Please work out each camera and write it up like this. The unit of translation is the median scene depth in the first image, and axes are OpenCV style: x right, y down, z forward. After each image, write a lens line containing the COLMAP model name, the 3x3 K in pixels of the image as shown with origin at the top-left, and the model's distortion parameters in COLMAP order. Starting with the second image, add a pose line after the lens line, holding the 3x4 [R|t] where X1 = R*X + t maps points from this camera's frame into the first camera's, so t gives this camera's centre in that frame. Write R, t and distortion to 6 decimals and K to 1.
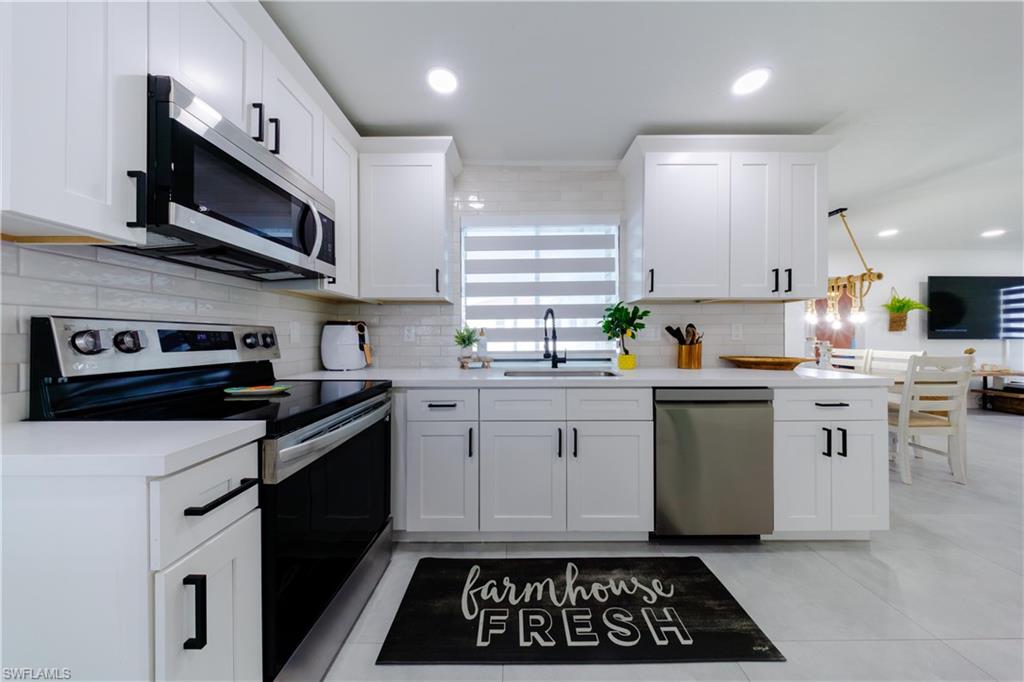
lens RADIAL K [[311.9, 0, 511.4], [0, 311.9, 333.0], [0, 0, 1]] dist [-0.001682, -0.000109]
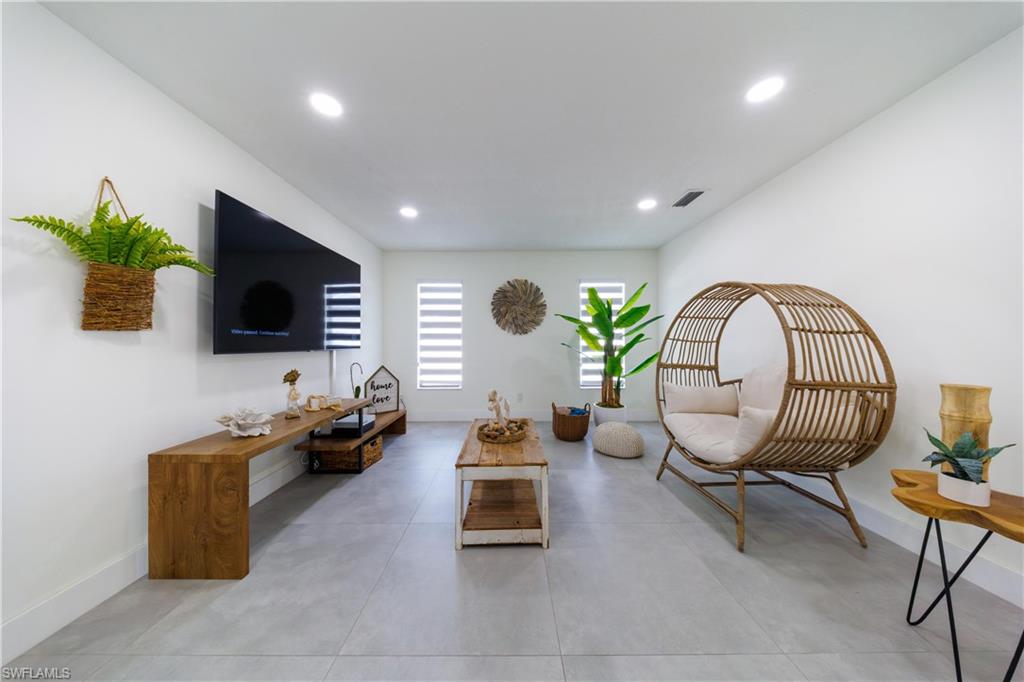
lens RADIAL K [[300.3, 0, 507.1], [0, 300.3, 341.7], [0, 0, 1]] dist [-0.006038, -0.000114]
pose [[0.000810, 0.004120, 0.999991, 0.961109], [-0.001651, 0.999990, -0.004119, 0.005637], [-0.999998, -0.001647, 0.000816, 0.631673]]
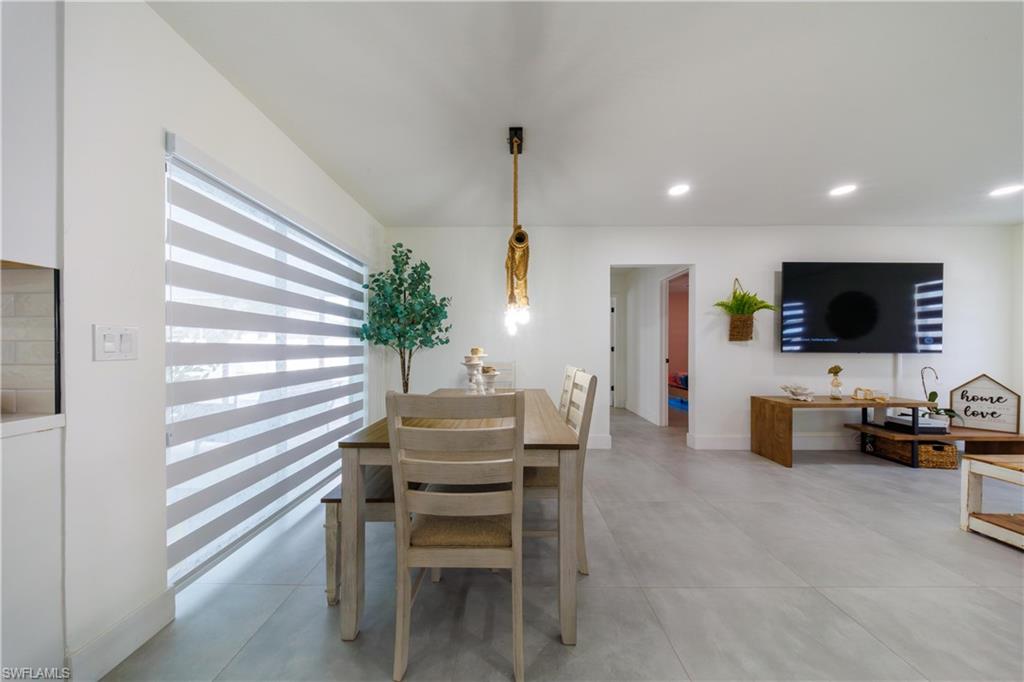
lens RADIAL K [[300.3, 0, 507.1], [0, 300.3, 341.7], [0, 0, 1]] dist [-0.006038, -0.000114]
pose [[0.999324, 0.005579, -0.036327, 0.734678], [-0.005667, 0.999981, -0.002307, 0.001217], [0.036313, 0.002512, 0.999337, 0.298062]]
